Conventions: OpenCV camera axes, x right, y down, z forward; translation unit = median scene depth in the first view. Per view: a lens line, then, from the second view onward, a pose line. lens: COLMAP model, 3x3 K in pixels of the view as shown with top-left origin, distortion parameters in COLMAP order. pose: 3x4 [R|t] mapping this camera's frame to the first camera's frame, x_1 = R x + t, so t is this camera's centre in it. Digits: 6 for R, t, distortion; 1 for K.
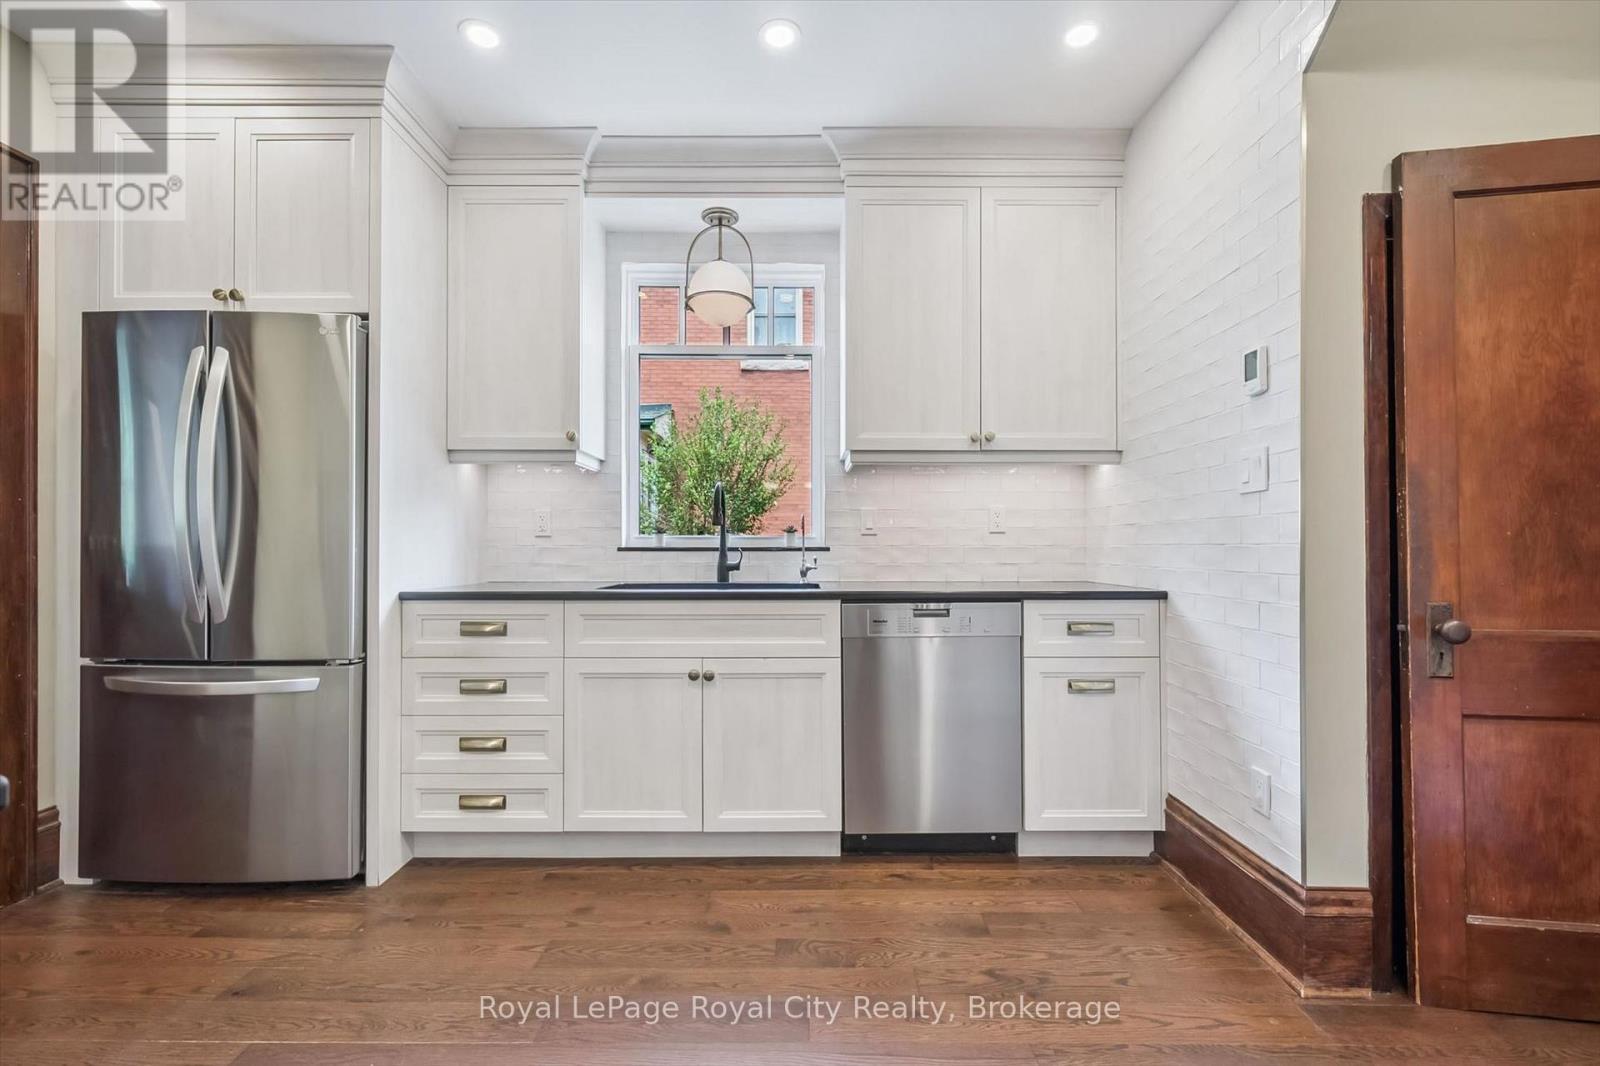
lens RADIAL K [[640.4, 0, 801.2], [0, 640.4, 540.2], [0, 0, 1]] dist [-0.001608, 0.000003]
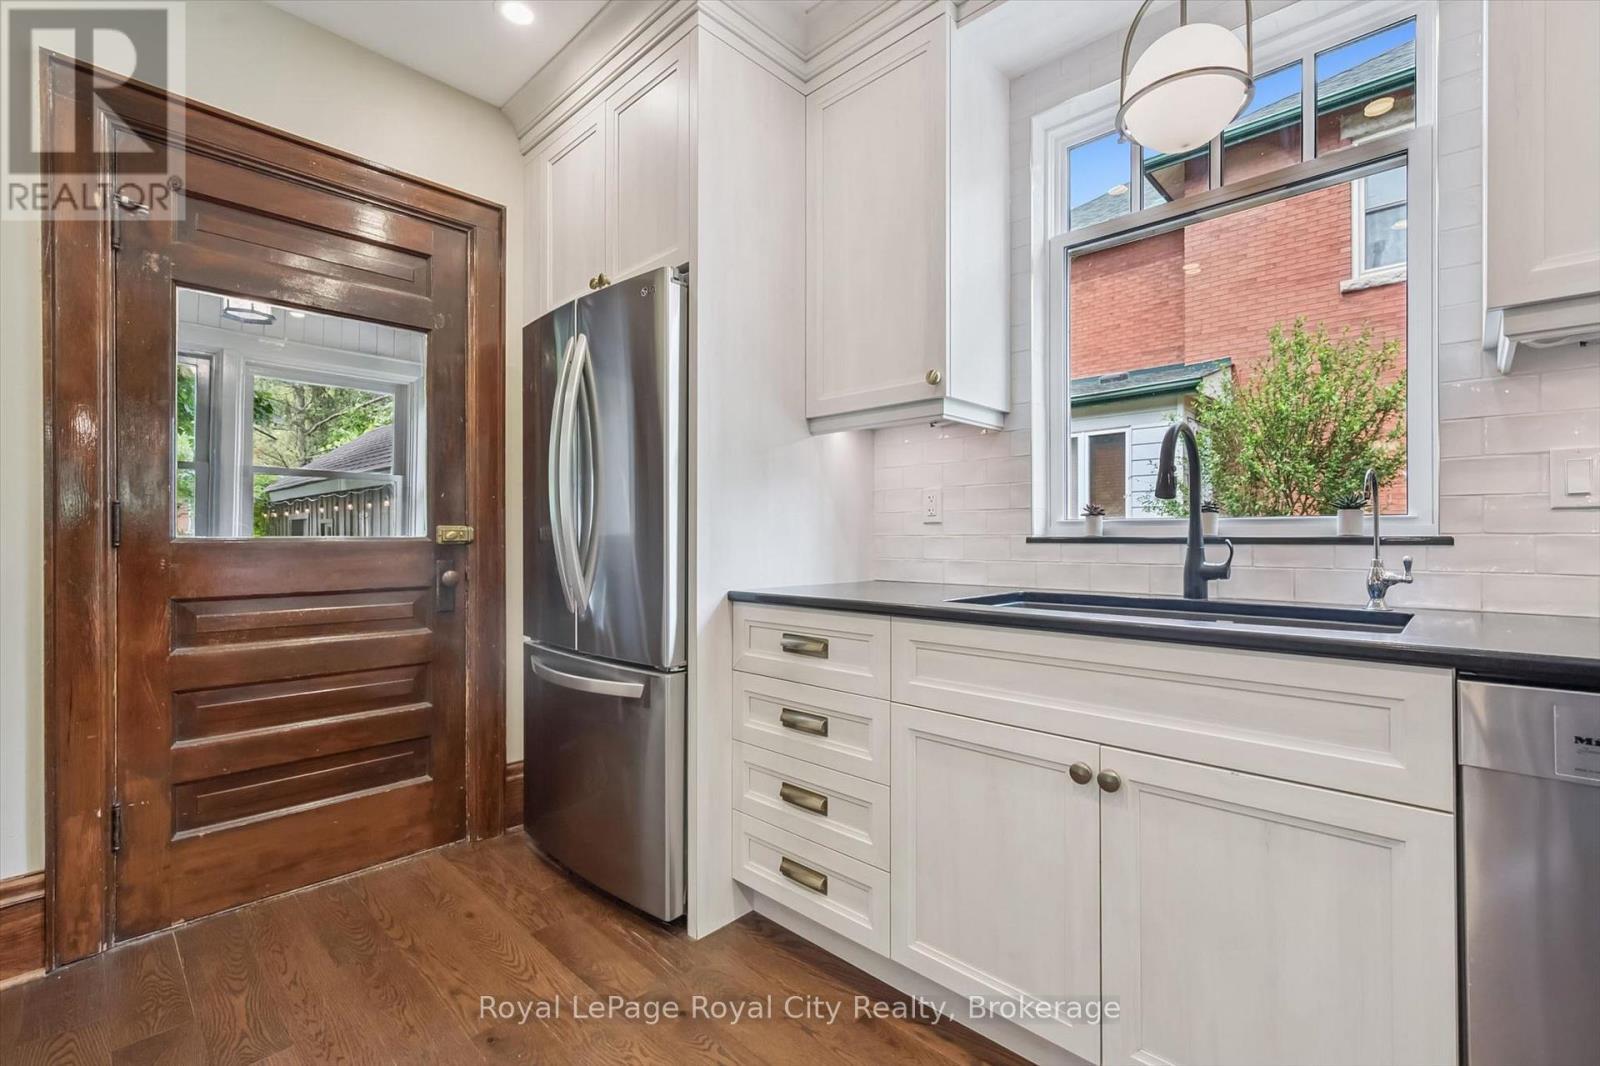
lens RADIAL K [[695.7, 0, 800.7], [0, 695.7, 535.7], [0, 0, 1]] dist [0.000260, -0.001191]
pose [[0.727187, -0.002063, -0.686437, 0.051596], [0.007994, 0.999953, 0.005463, 0.003693], [0.686393, -0.009460, 0.727169, 0.329454]]
